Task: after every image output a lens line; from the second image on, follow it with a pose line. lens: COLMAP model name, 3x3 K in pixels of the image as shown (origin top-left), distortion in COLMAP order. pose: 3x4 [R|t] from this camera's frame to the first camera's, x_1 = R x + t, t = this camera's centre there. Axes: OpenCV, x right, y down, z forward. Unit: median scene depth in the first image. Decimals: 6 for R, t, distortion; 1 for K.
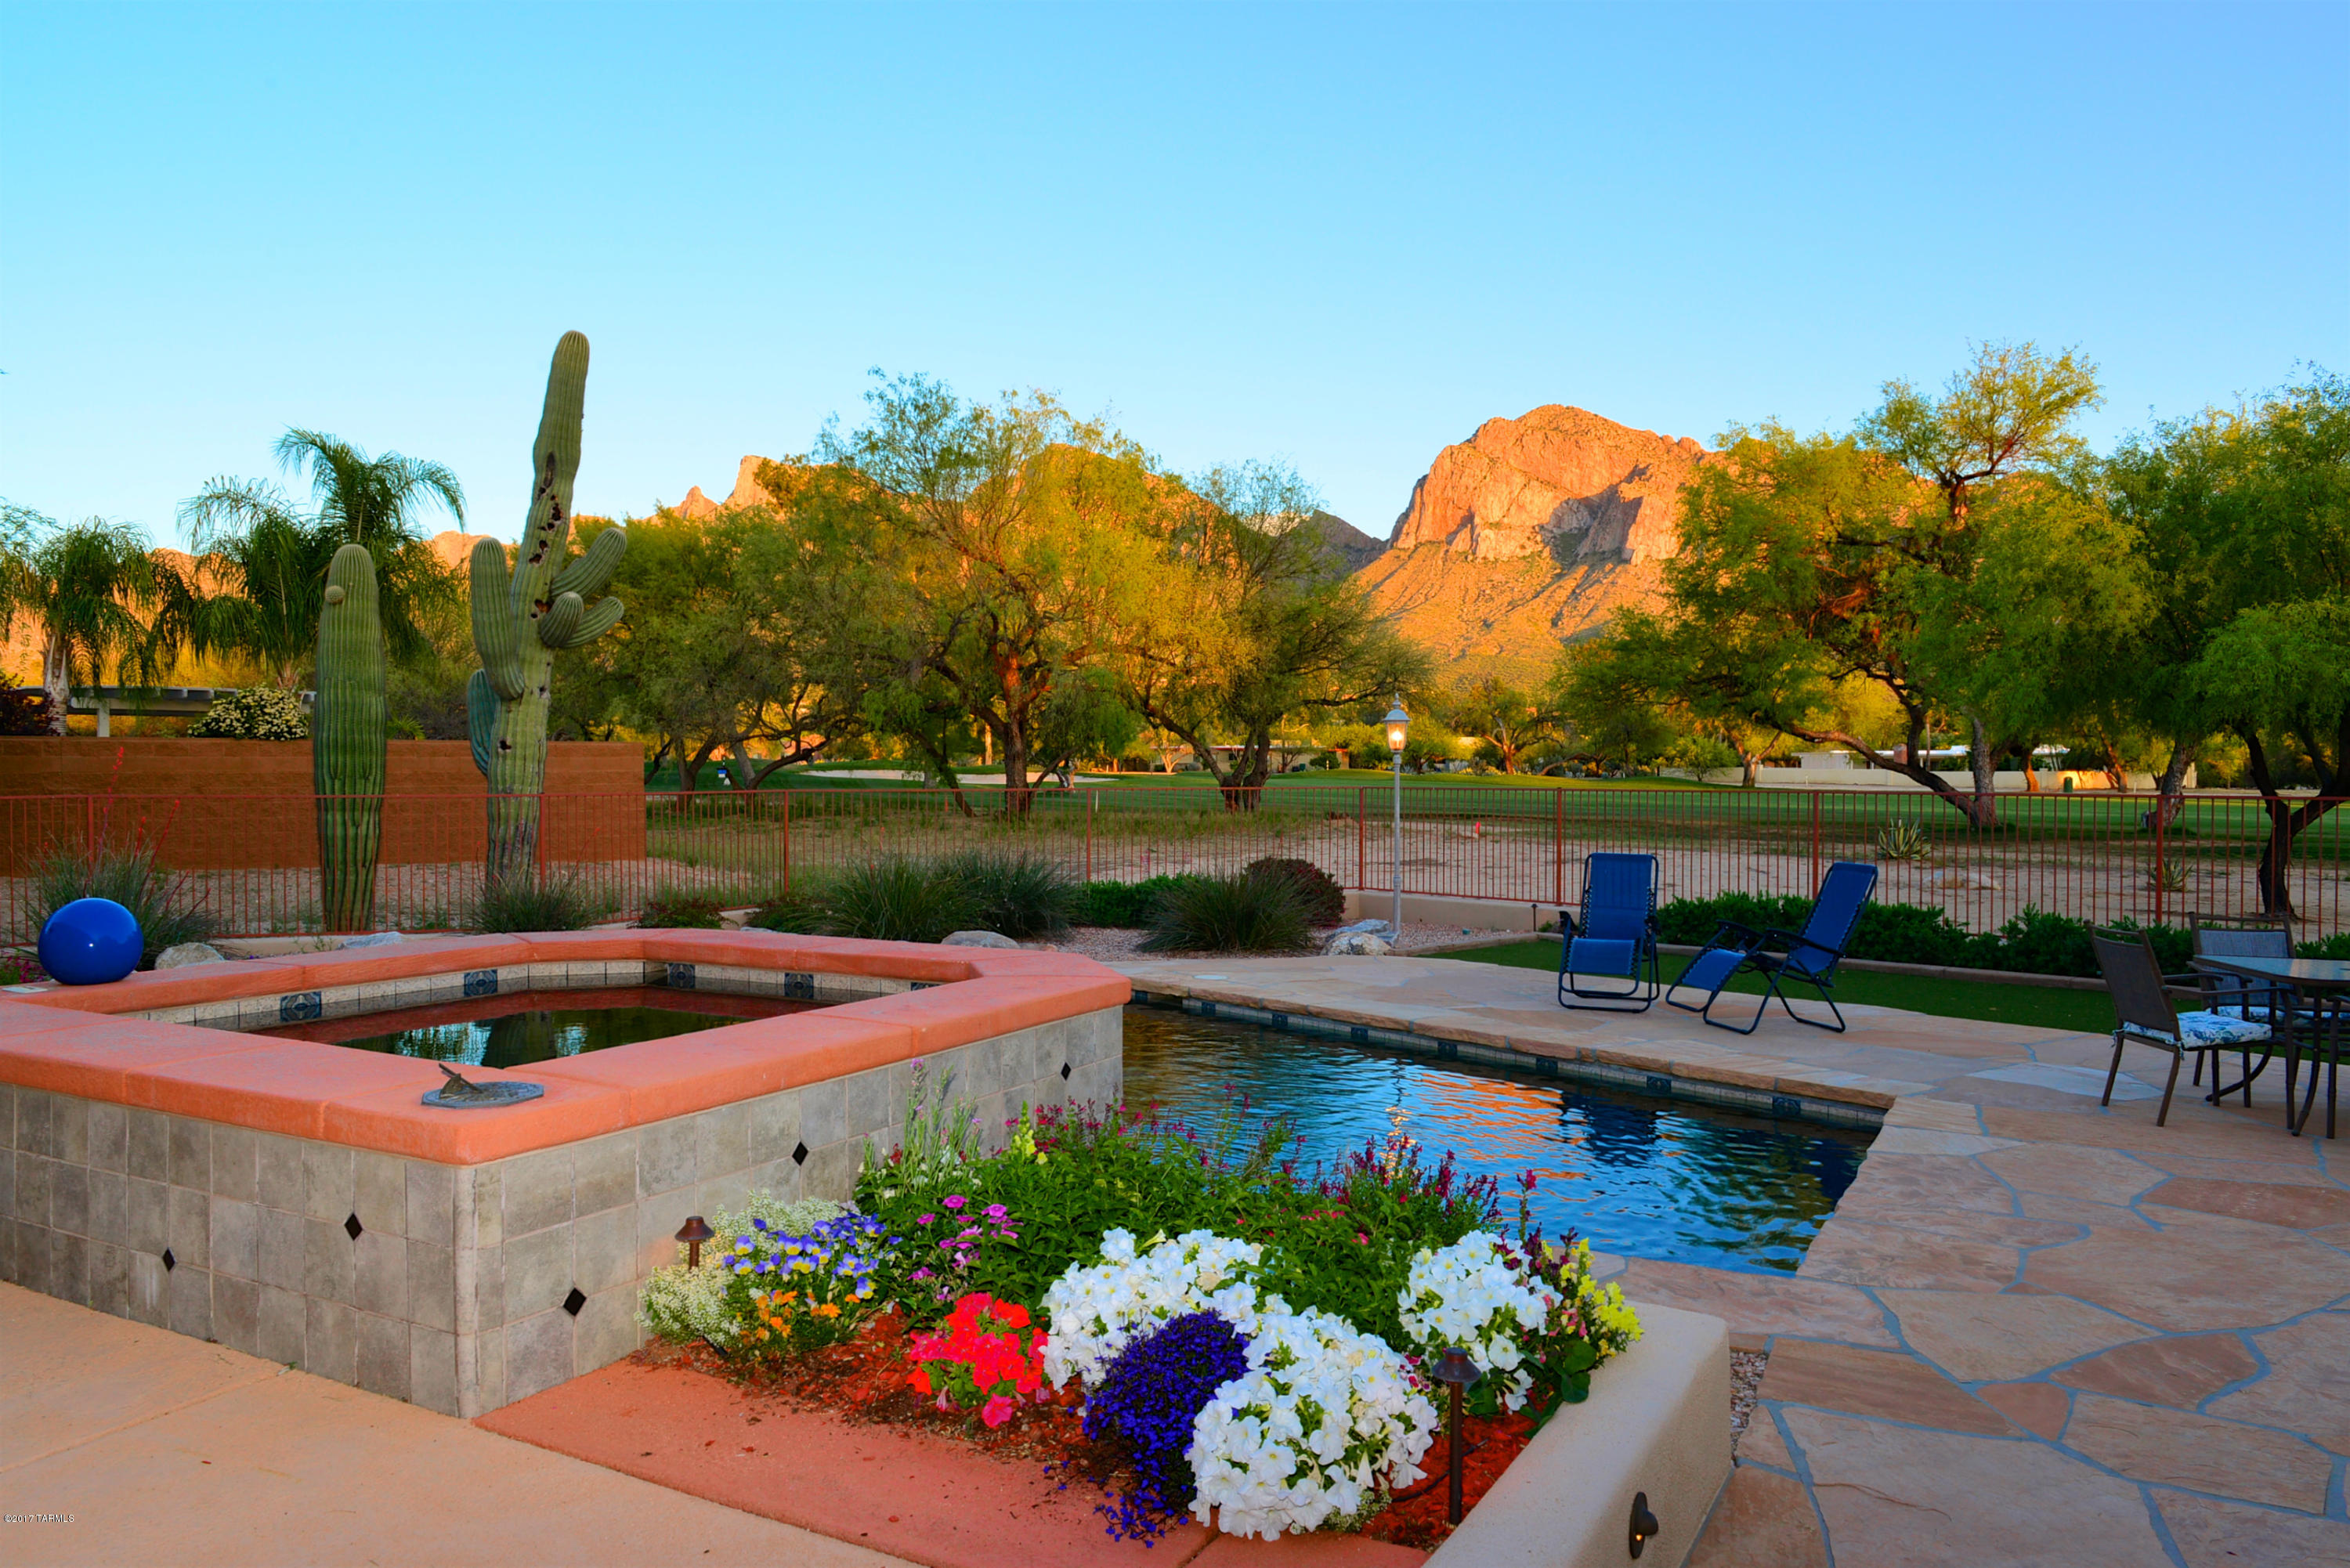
lens RADIAL K [[1599.7, 0, 1192.5], [0, 1599.7, 778.4], [0, 0, 1]] dist [0.001379, -0.023457]
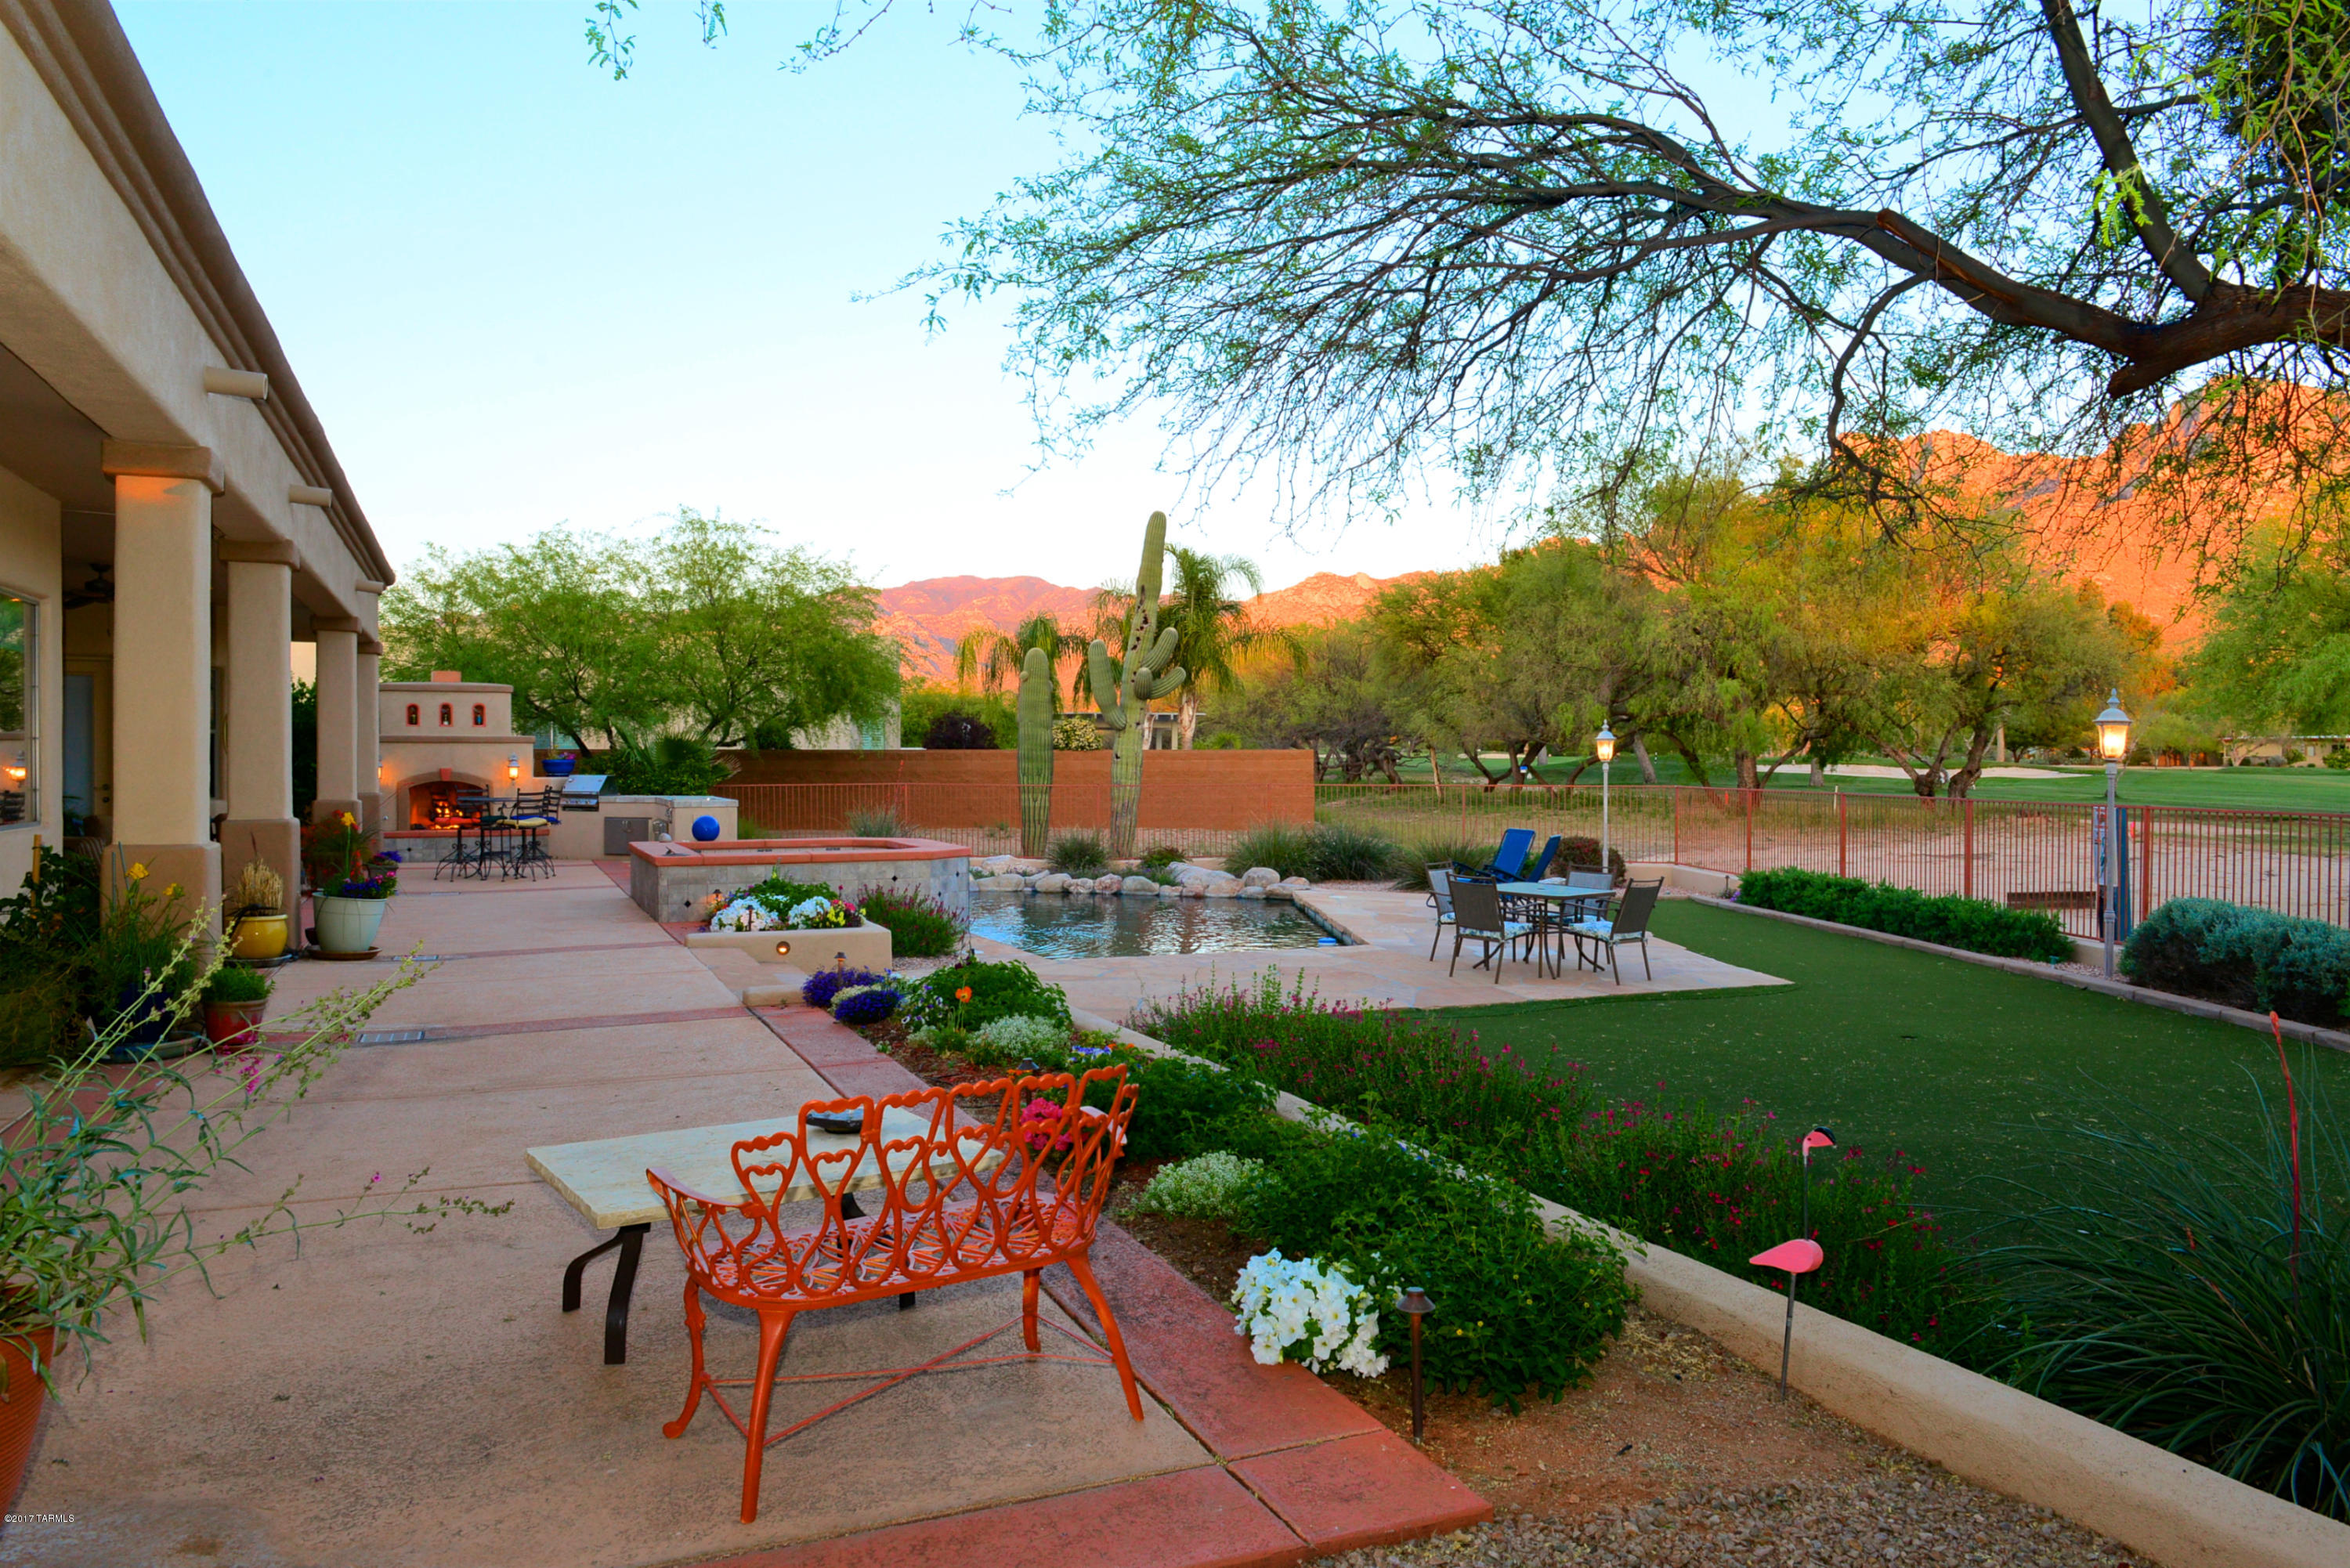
lens RADIAL K [[1612.8, 0, 1194.2], [0, 1612.8, 780.3], [0, 0, 1]] dist [0.001165, -0.029887]
pose [[0.794916, 0.008309, -0.606663, 0.593612], [-0.004188, 0.999958, 0.008208, -0.008287], [0.606705, -0.003984, 0.794917, -0.289440]]
